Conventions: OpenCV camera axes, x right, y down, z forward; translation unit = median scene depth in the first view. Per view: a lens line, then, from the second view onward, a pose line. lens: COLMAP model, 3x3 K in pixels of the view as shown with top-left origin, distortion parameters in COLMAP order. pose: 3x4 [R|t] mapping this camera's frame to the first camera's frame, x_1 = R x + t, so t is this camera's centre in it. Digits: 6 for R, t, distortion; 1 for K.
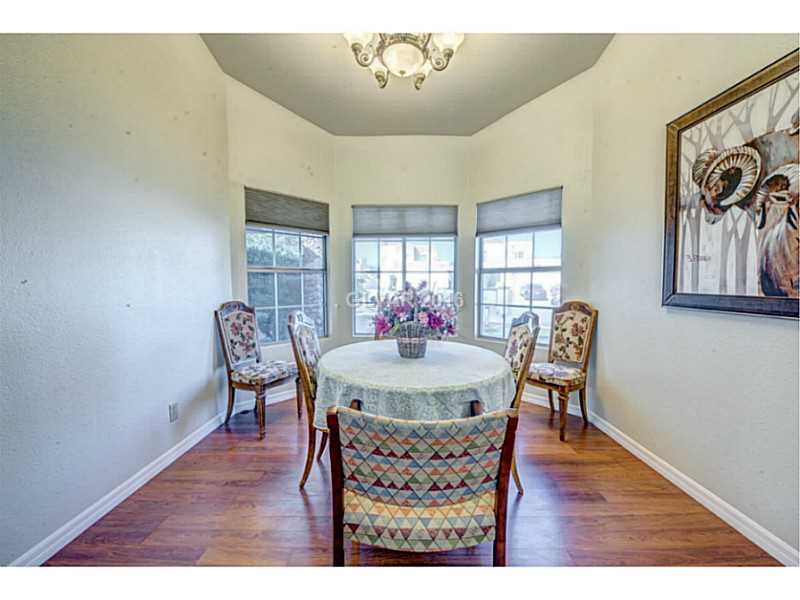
lens RADIAL K [[316.1, 0, 401.2], [0, 316.1, 301.5], [0, 0, 1]] dist [-0.012868, -0.001013]
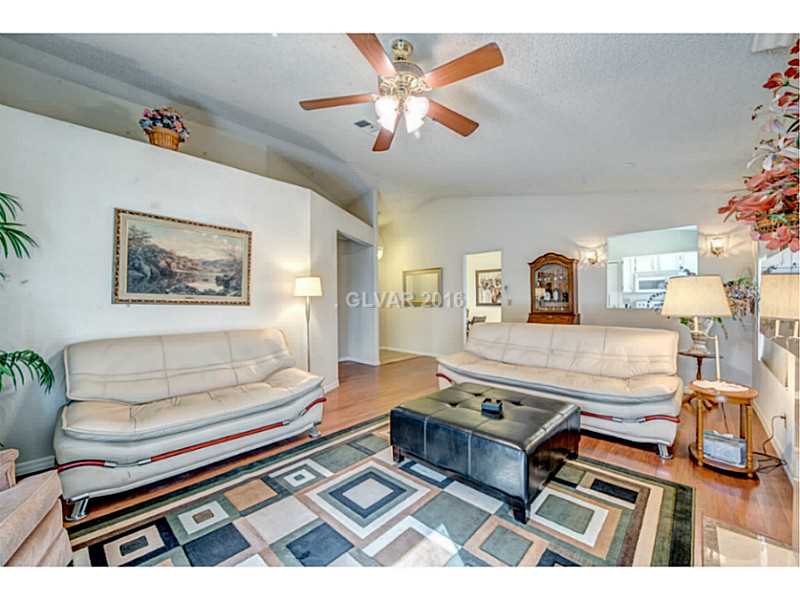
lens RADIAL K [[319.5, 0, 398.3], [0, 319.5, 300.1], [0, 0, 1]] dist [-0.018818, -0.000467]
pose [[0.687478, -0.002677, 0.726200, -2.935660], [0.048306, 0.997947, -0.042051, 0.061631], [-0.724597, 0.063989, 0.686196, -1.268555]]
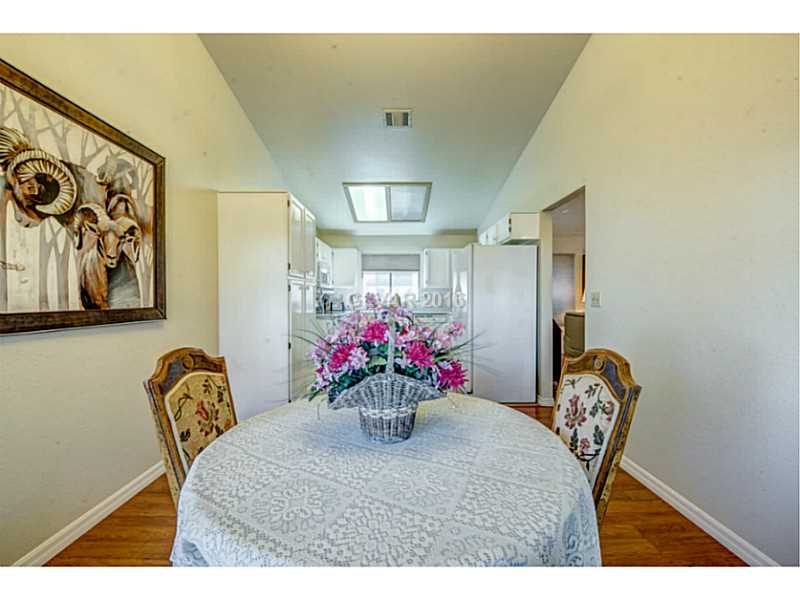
lens RADIAL K [[316.1, 0, 401.2], [0, 316.1, 301.5], [0, 0, 1]] dist [-0.012868, -0.001013]
pose [[-0.999998, 0.000812, -0.001999, 0.006597], [0.000668, 0.997459, 0.071246, -0.072509], [0.002052, 0.071245, -0.997457, 1.204214]]
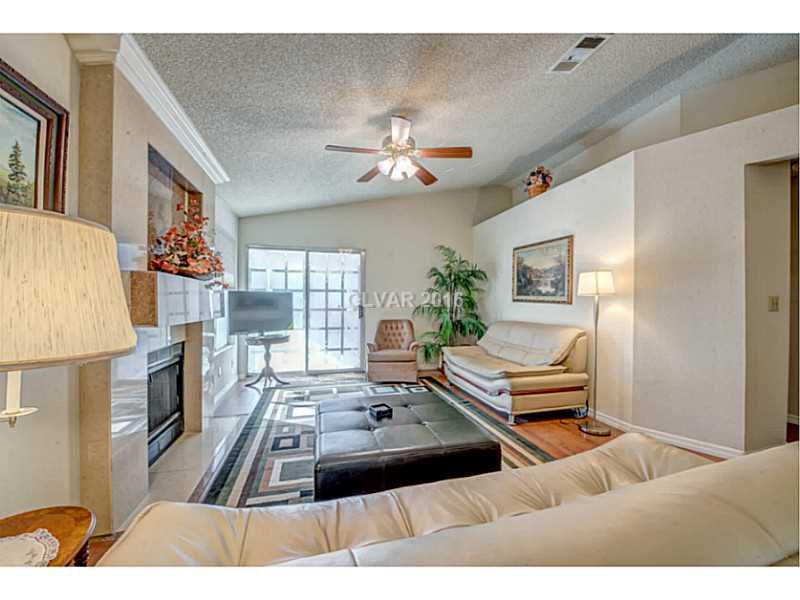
lens RADIAL K [[316.1, 0, 401.2], [0, 316.1, 301.5], [0, 0, 1]] dist [-0.012868, -0.001013]
pose [[0.264106, 0.000902, -0.964493, -1.162440], [-0.055952, 0.998330, -0.014388, 0.046929], [0.962869, 0.057765, 0.263716, -0.998411]]
